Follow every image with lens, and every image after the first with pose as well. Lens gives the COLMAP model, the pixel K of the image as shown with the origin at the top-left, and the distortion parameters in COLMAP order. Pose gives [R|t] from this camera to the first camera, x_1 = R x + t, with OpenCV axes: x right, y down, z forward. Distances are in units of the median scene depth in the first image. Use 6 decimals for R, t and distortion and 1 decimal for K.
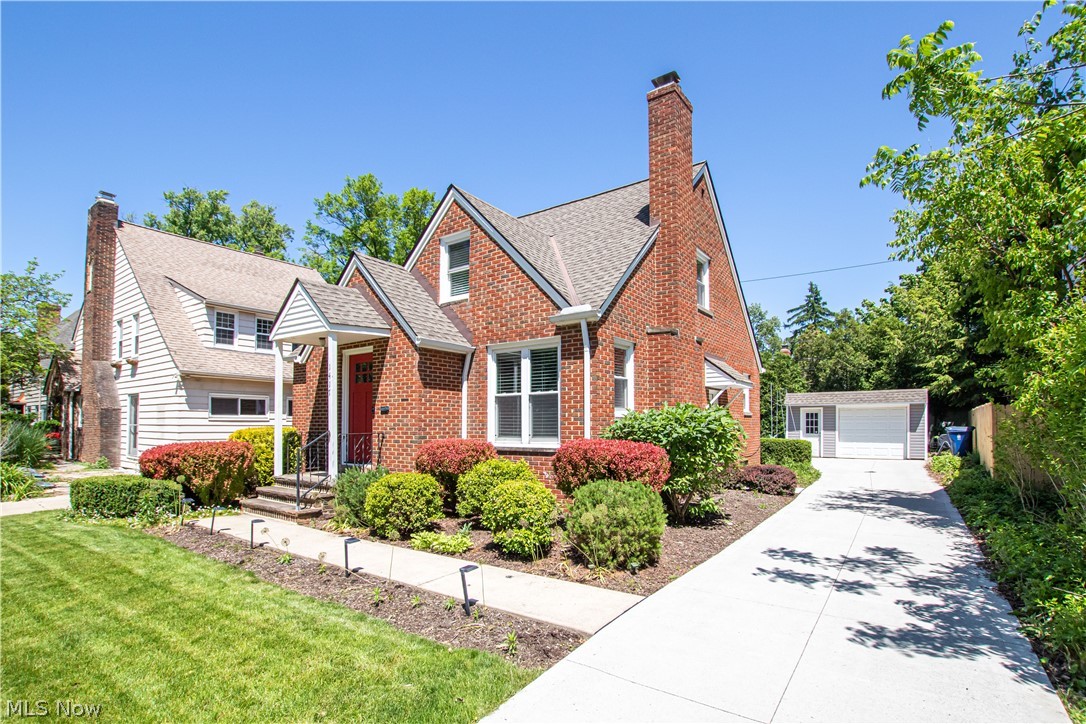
lens RADIAL K [[519.2, 0, 533.3], [0, 519.2, 398.3], [0, 0, 1]] dist [0.000175, 0.000039]
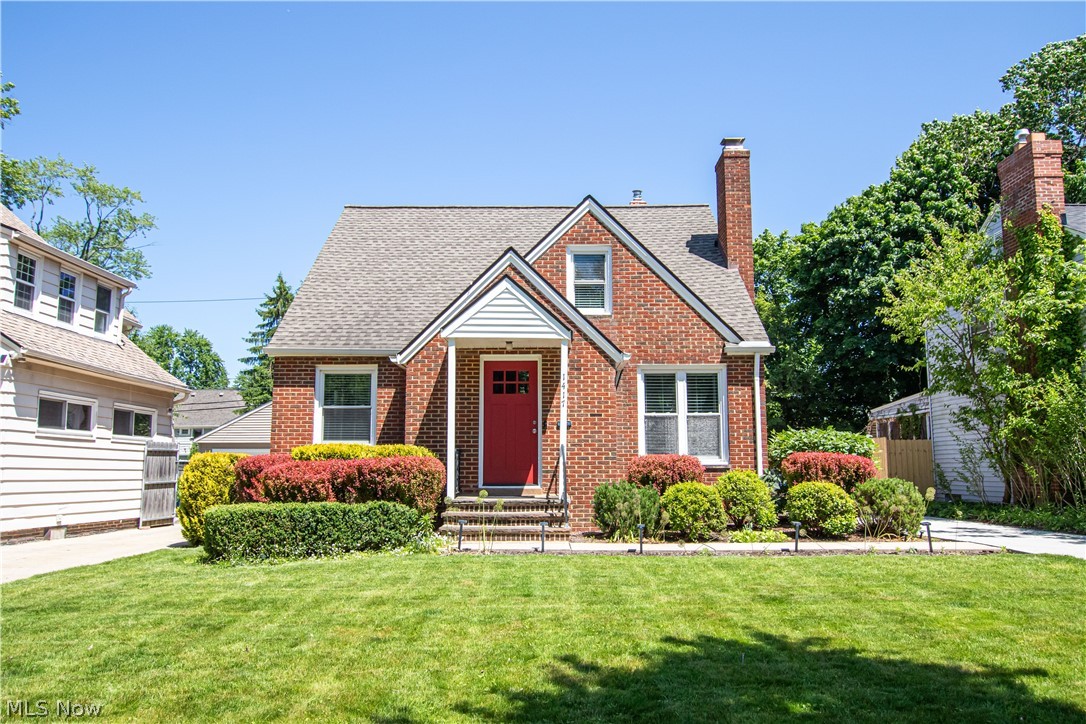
lens RADIAL K [[802.8, 0, 542.6], [0, 802.8, 364.5], [0, 0, 1]] dist [0.013040, 0.002373]
pose [[0.806991, 0.081906, 0.584857, -1.170062], [-0.029531, 0.994693, -0.098554, 0.058118], [-0.589826, 0.062260, 0.805127, -0.150258]]
